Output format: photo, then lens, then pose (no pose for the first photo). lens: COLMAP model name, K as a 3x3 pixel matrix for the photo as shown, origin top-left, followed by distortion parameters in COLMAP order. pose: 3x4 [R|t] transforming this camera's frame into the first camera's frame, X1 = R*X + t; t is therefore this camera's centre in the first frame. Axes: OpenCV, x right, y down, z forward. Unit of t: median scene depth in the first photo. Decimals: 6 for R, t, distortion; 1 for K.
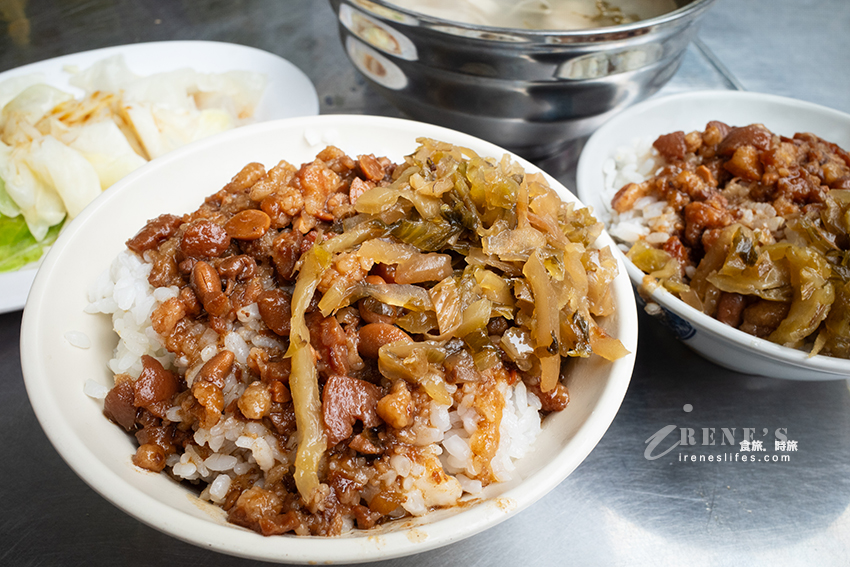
lens RADIAL K [[761.1, 0, 425.0], [0, 761.1, 283.5], [0, 0, 1]] dist [-0.002258, 0.002382]
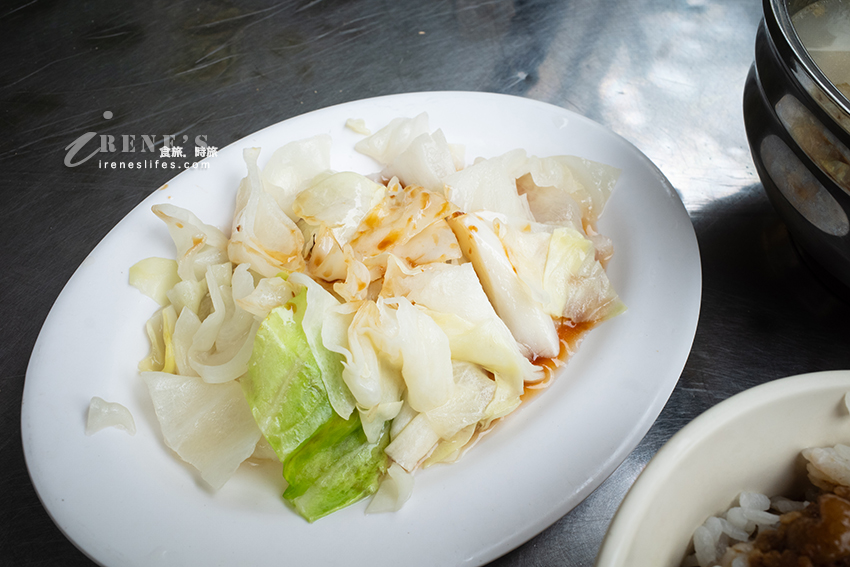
lens RADIAL K [[761.1, 0, 425.0], [0, 761.1, 283.5], [0, 0, 1]] dist [-0.002258, 0.002382]
pose [[0.990775, 0.134471, -0.016812, -0.695292], [-0.131094, 0.982466, 0.132569, -0.452254], [0.034344, -0.129143, 0.991031, 0.472691]]
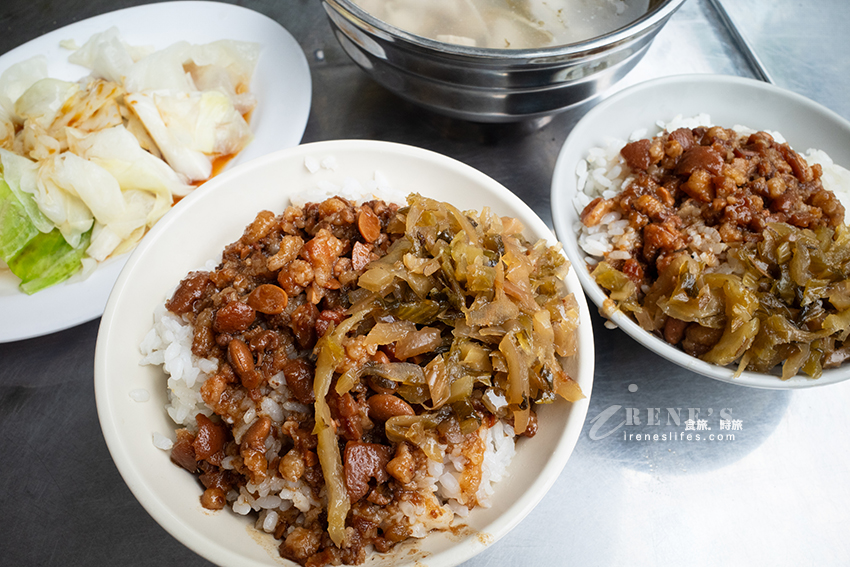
lens RADIAL K [[749.4, 0, 425.0], [0, 749.4, 283.5], [0, 0, 1]] dist [-0.008431, 0.002697]
pose [[0.999303, -0.037339, 0.000362, 0.012167], [0.035930, 0.964146, 0.262928, -0.414859], [-0.010167, -0.262732, 0.964815, -0.131322]]
